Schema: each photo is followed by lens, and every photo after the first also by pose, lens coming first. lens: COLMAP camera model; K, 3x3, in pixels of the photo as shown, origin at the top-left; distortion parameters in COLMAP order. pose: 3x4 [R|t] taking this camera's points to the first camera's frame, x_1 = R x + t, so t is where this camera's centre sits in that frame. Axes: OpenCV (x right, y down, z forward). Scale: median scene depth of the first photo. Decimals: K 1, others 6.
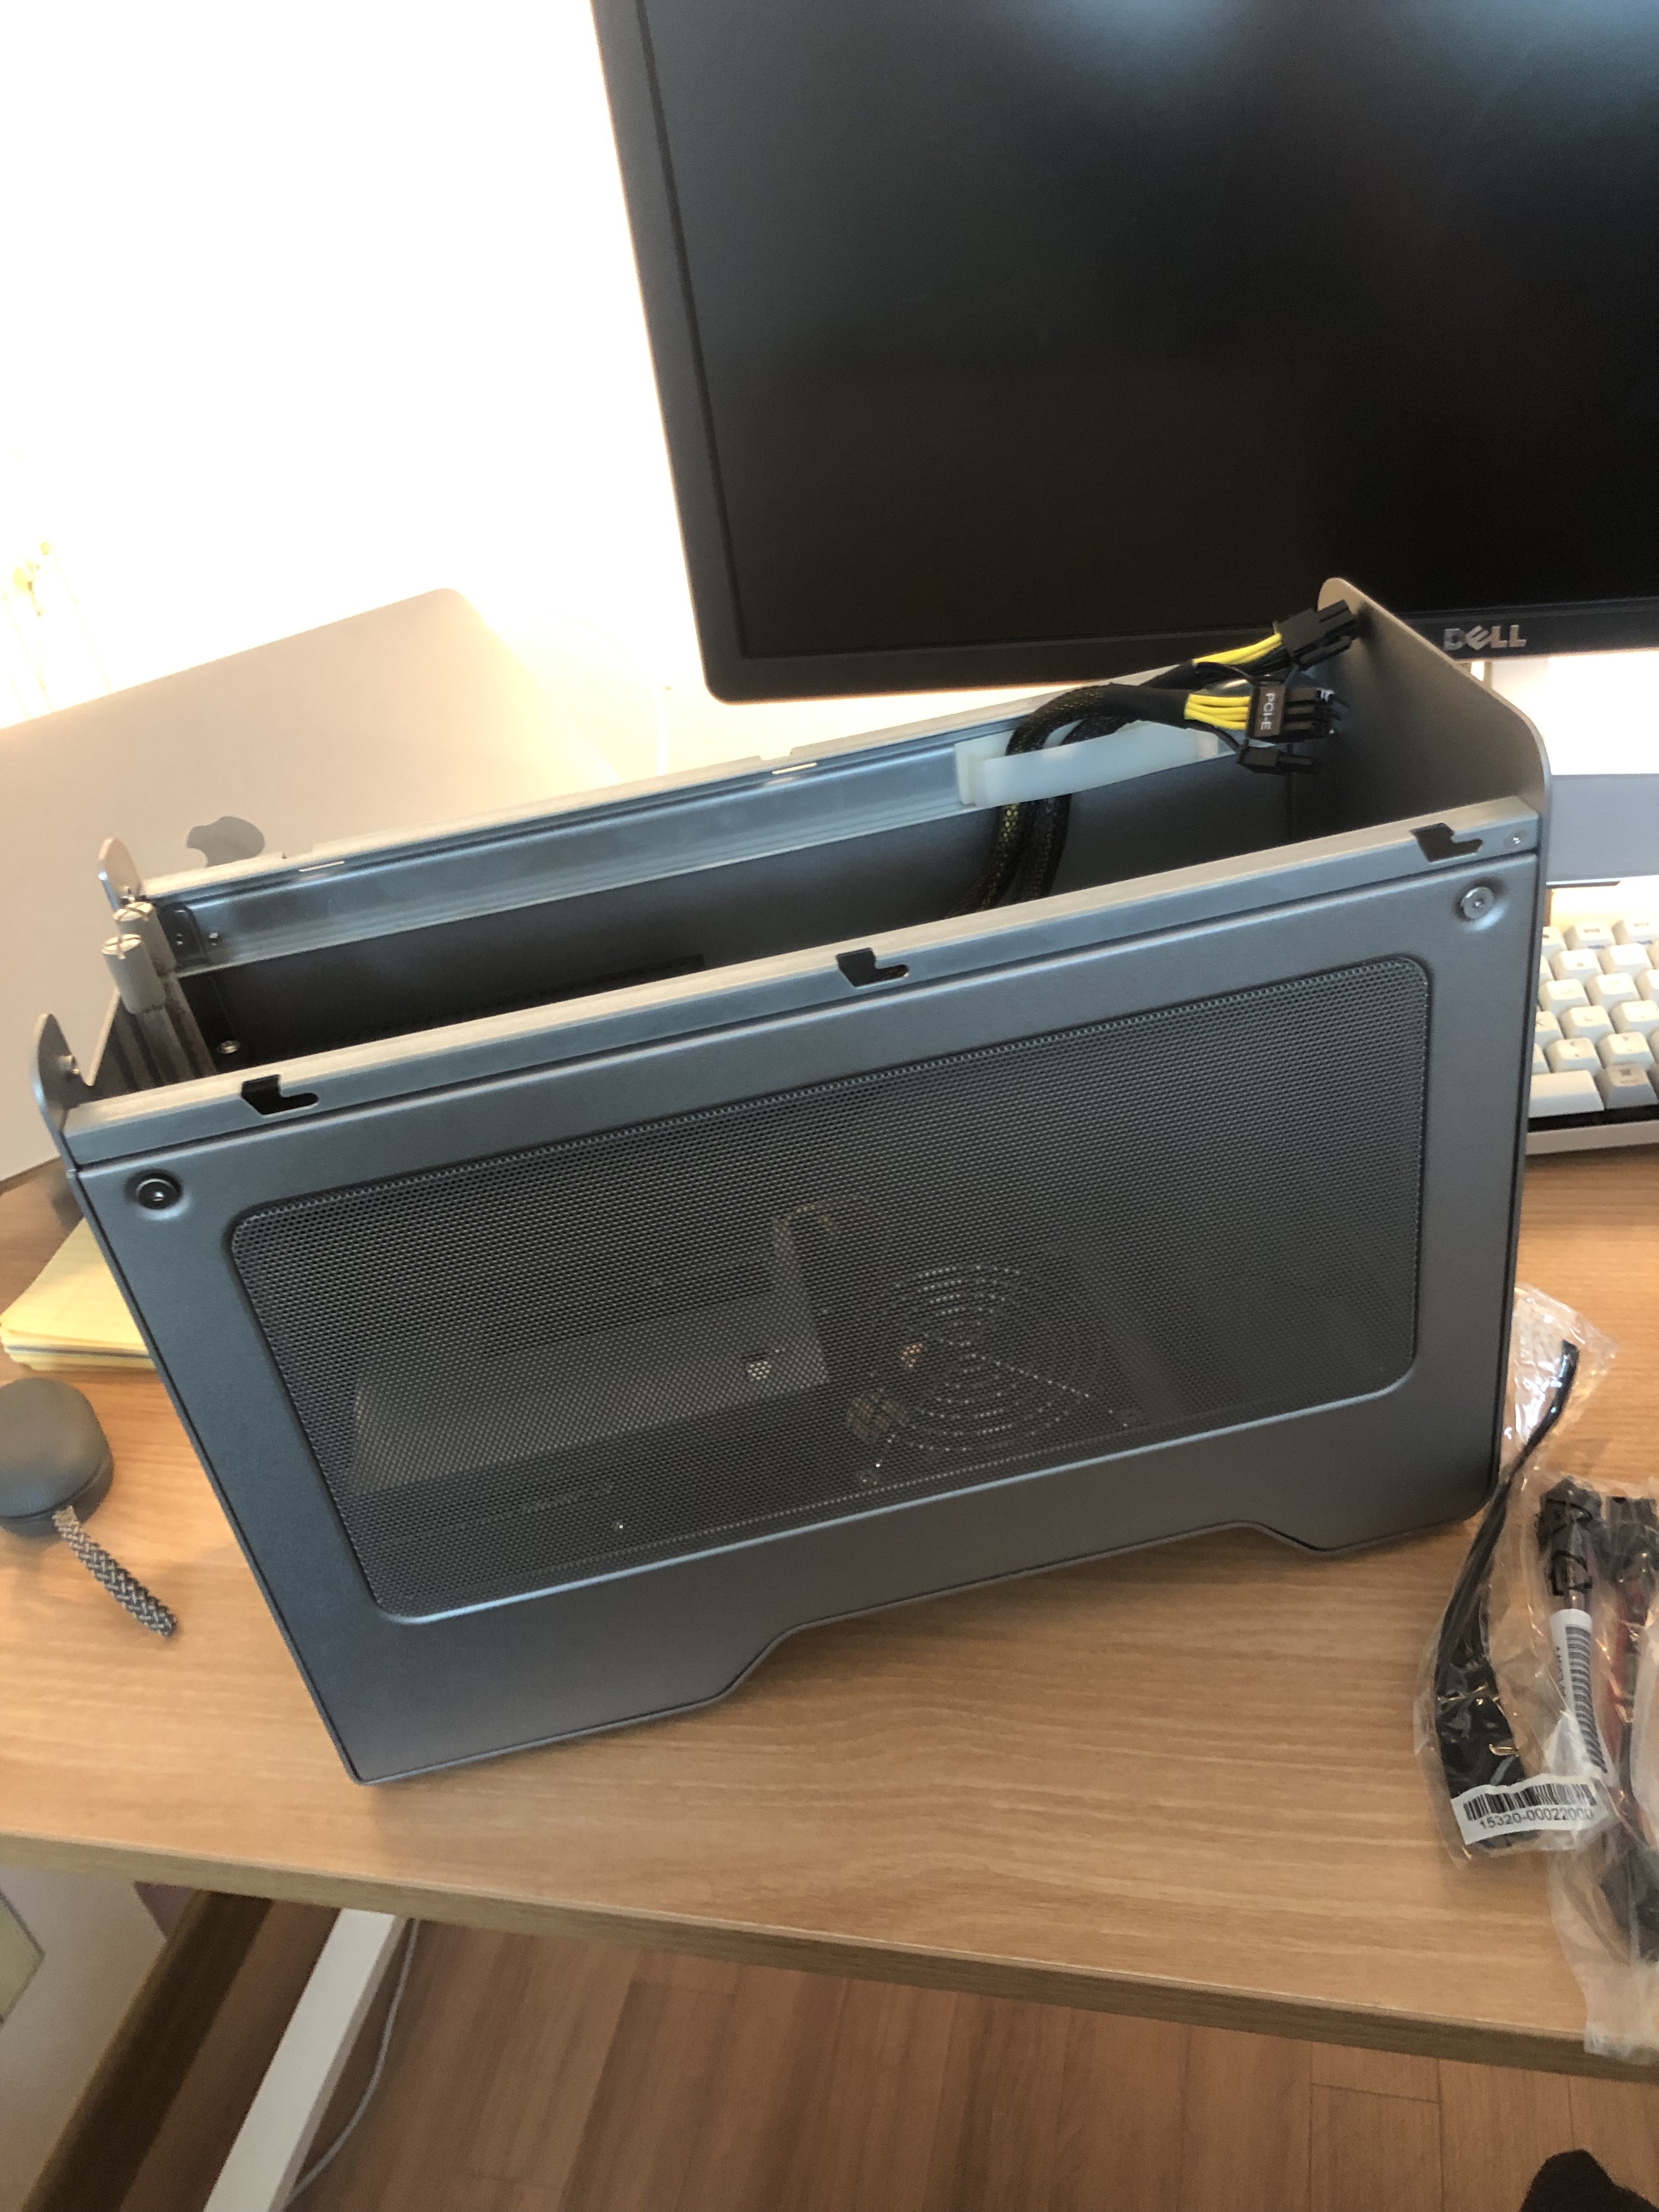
lens RADIAL K [[1845.8, 0, 830.3], [0, 1845.8, 1107.2], [0, 0, 1]] dist [0.004315, 0.005554]
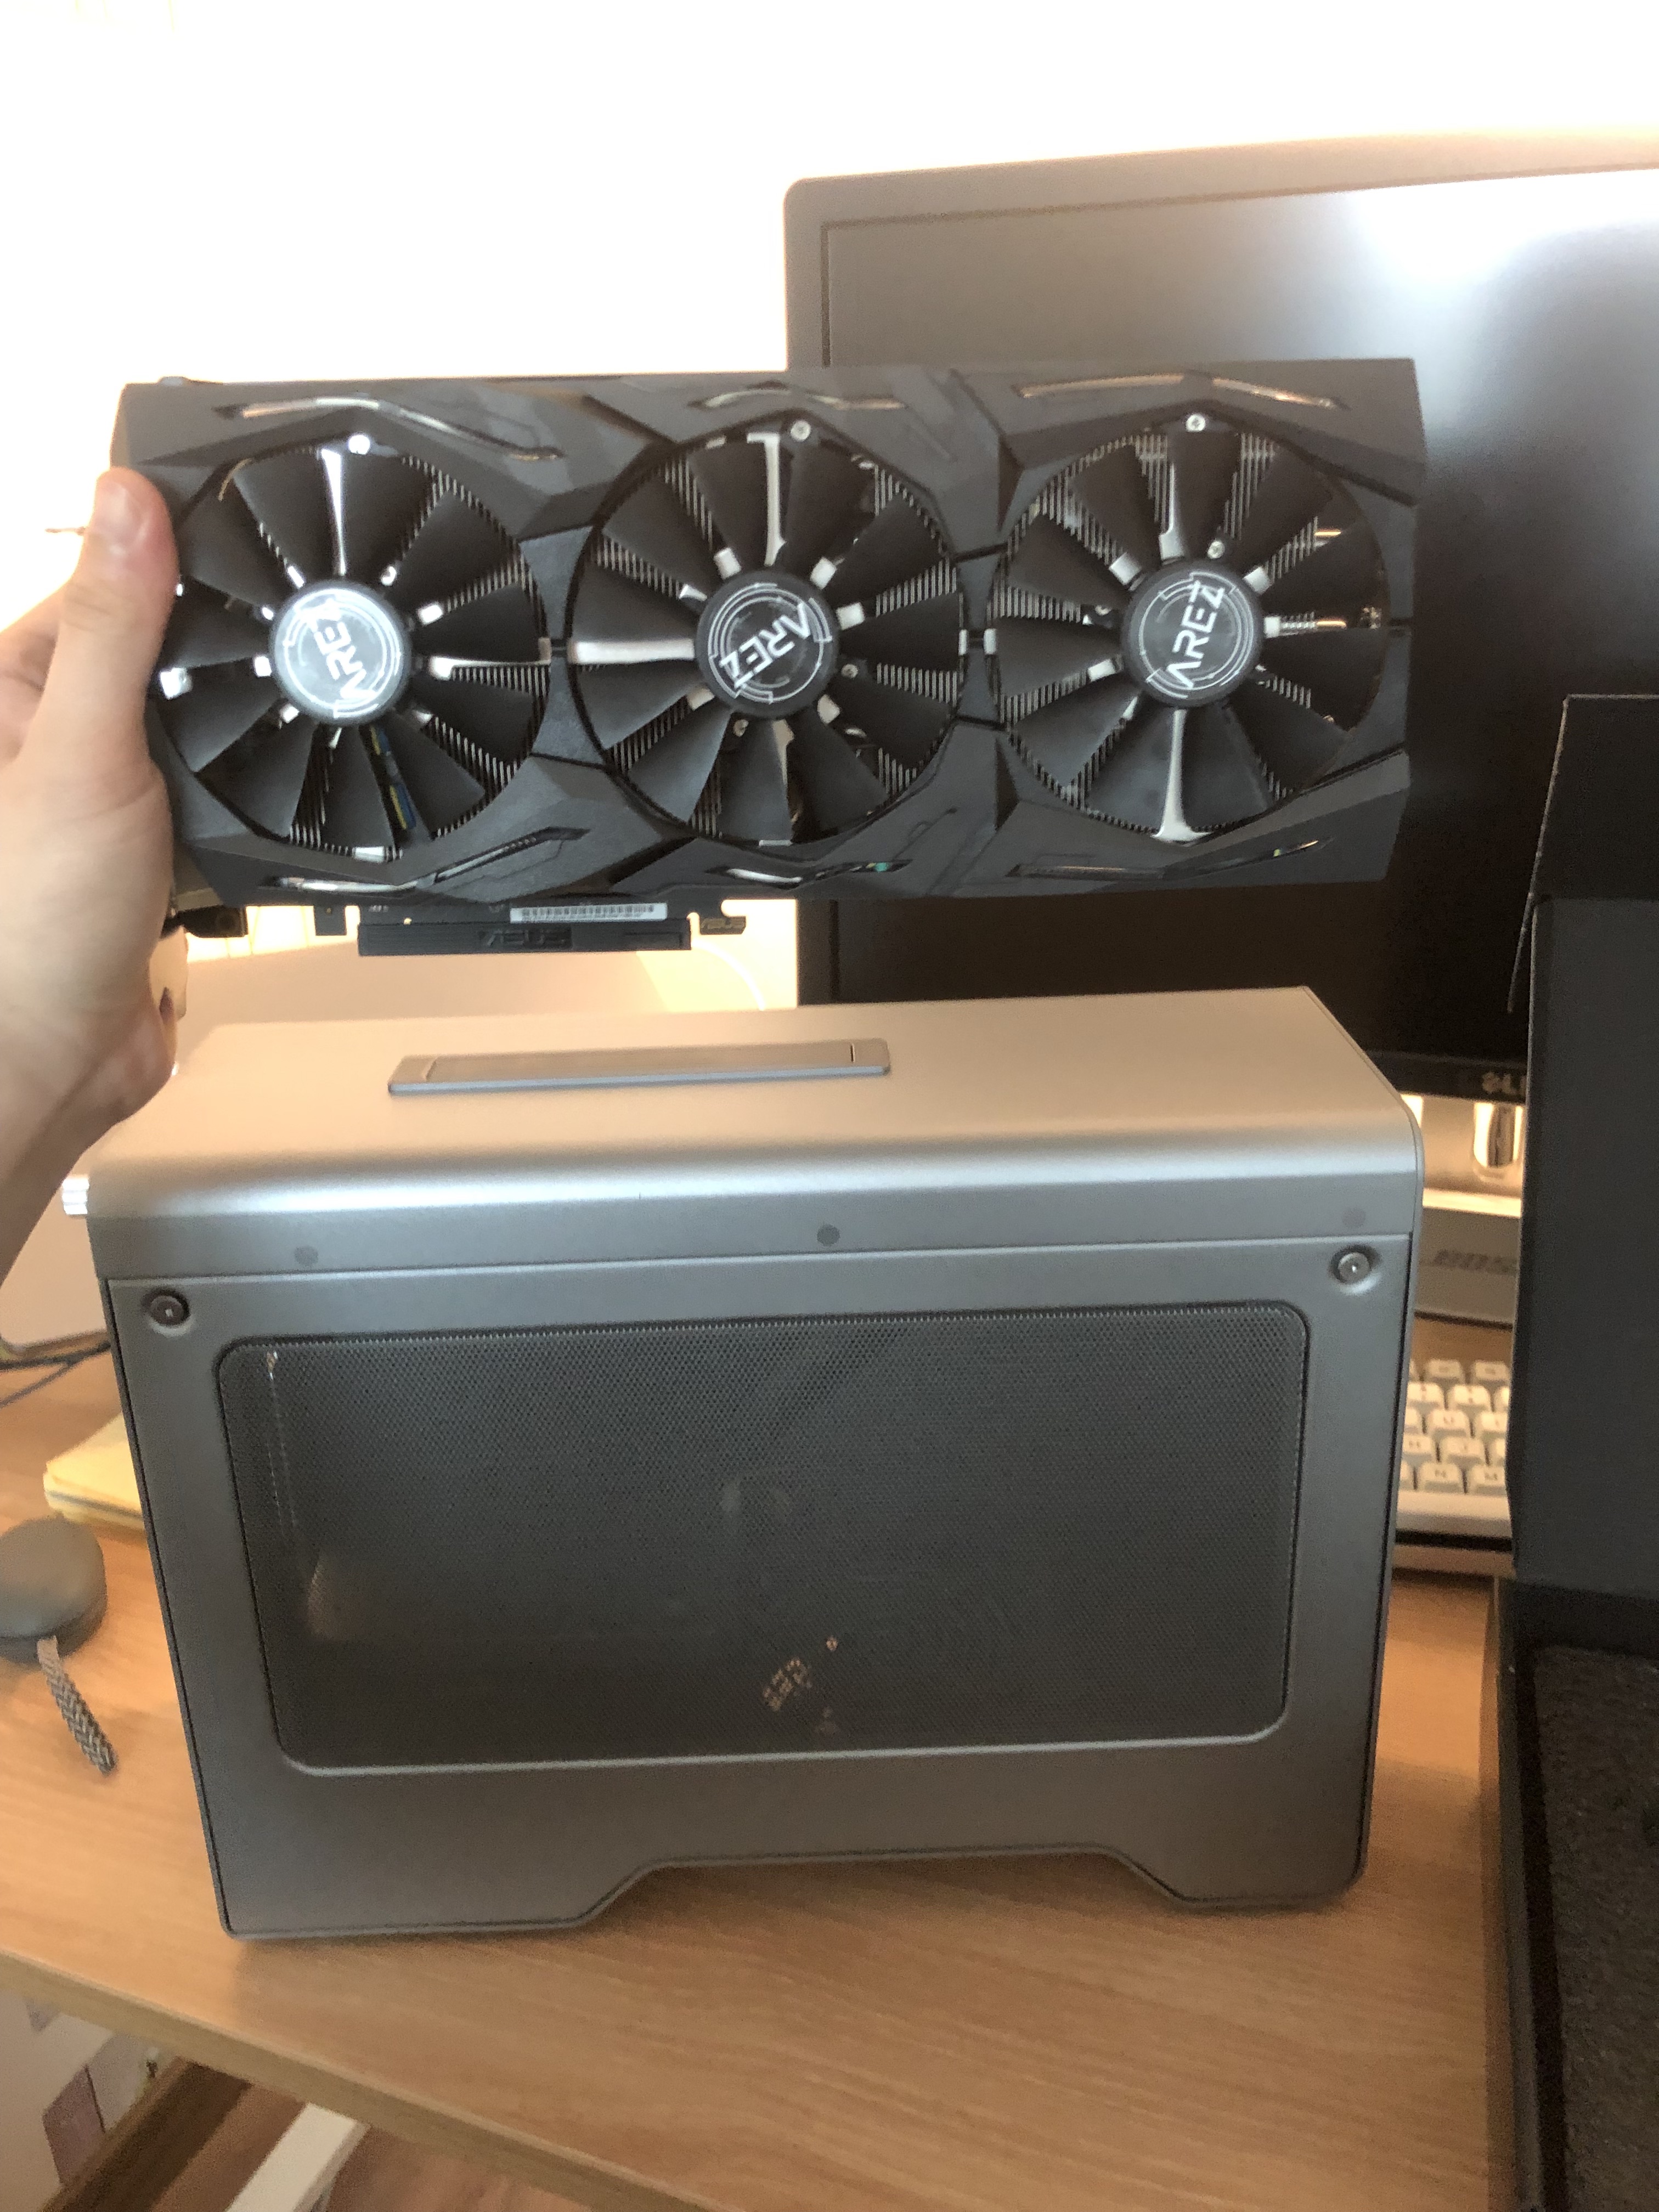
lens RADIAL K [[1845.8, 0, 830.2], [0, 1845.8, 1103.9], [0, 0, 1]] dist [0.004315, 0.005554]
pose [[0.980145, 0.169052, -0.103622, 0.107580], [-0.186861, 0.962324, -0.197525, 0.056310], [0.066326, 0.212966, 0.974806, -0.098716]]
